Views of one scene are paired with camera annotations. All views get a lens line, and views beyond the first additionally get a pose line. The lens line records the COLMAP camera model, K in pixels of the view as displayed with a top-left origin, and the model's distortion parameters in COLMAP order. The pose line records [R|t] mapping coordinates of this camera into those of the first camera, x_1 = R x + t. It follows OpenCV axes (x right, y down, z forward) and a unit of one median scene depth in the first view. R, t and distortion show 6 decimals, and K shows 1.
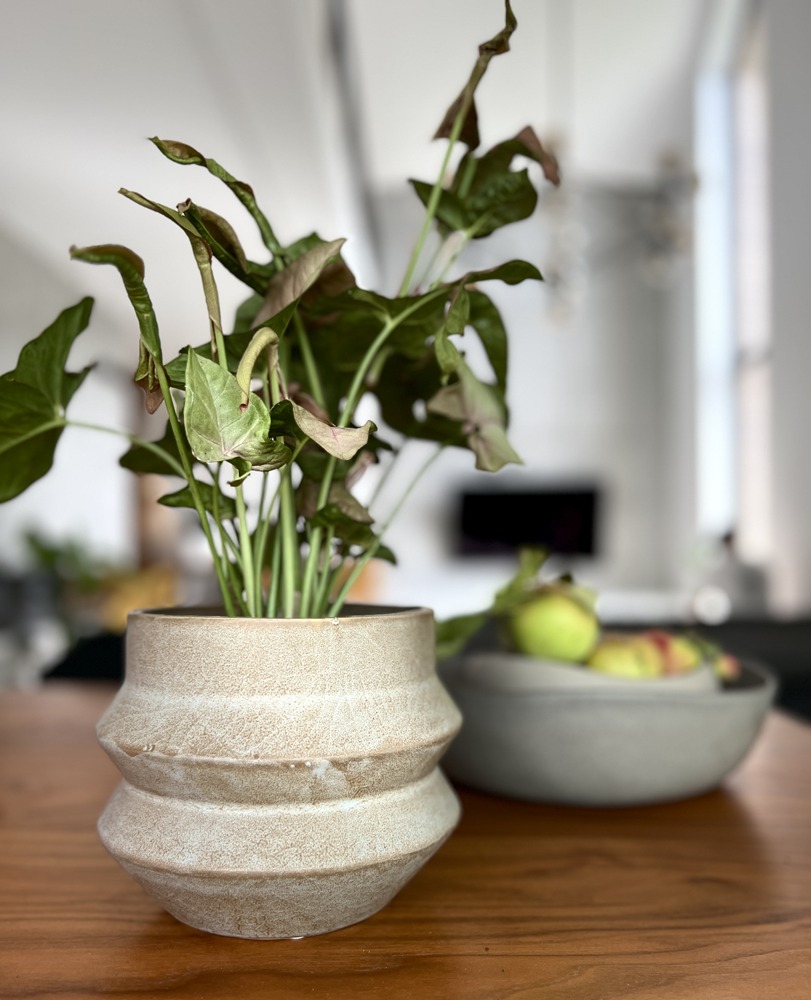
lens RADIAL K [[819.8, 0, 405.5], [0, 819.8, 500.0], [0, 0, 1]] dist [0.001998, 0.000905]
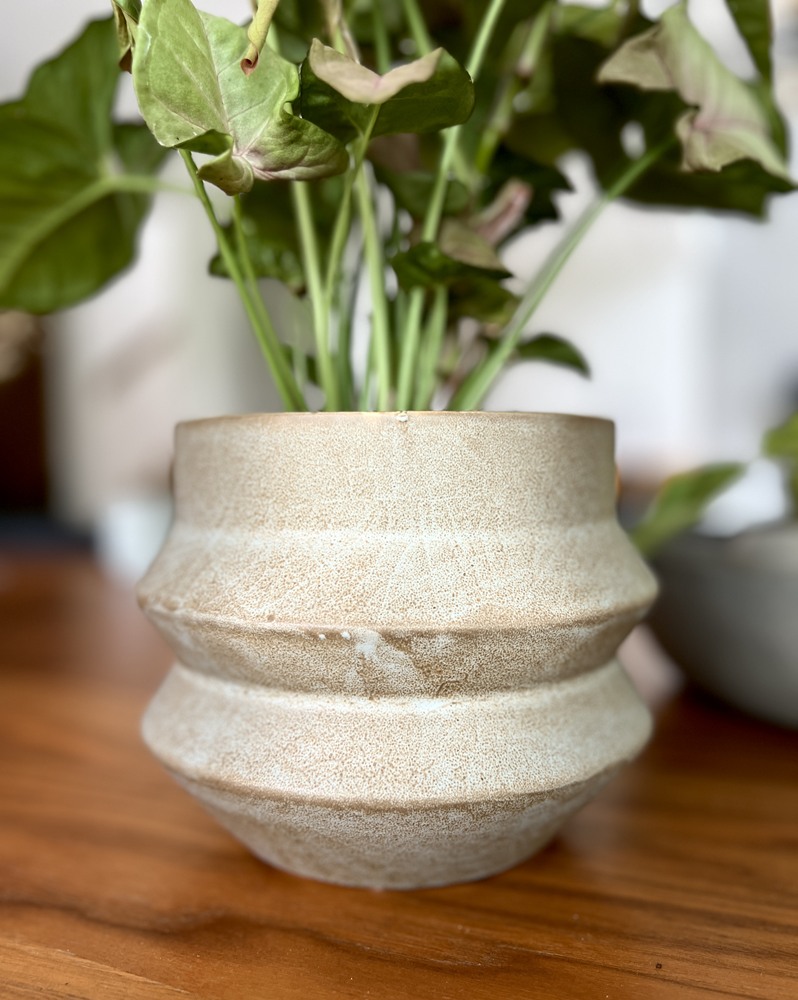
lens RADIAL K [[840.9, 0, 399.0], [0, 840.9, 500.0], [0, 0, 1]] dist [0.096409, -0.165932]
pose [[0.932919, 0.015521, -0.359752, 0.144380], [0.027767, 0.992995, 0.114849, 0.140651], [0.359014, -0.117134, 0.925953, 0.413239]]
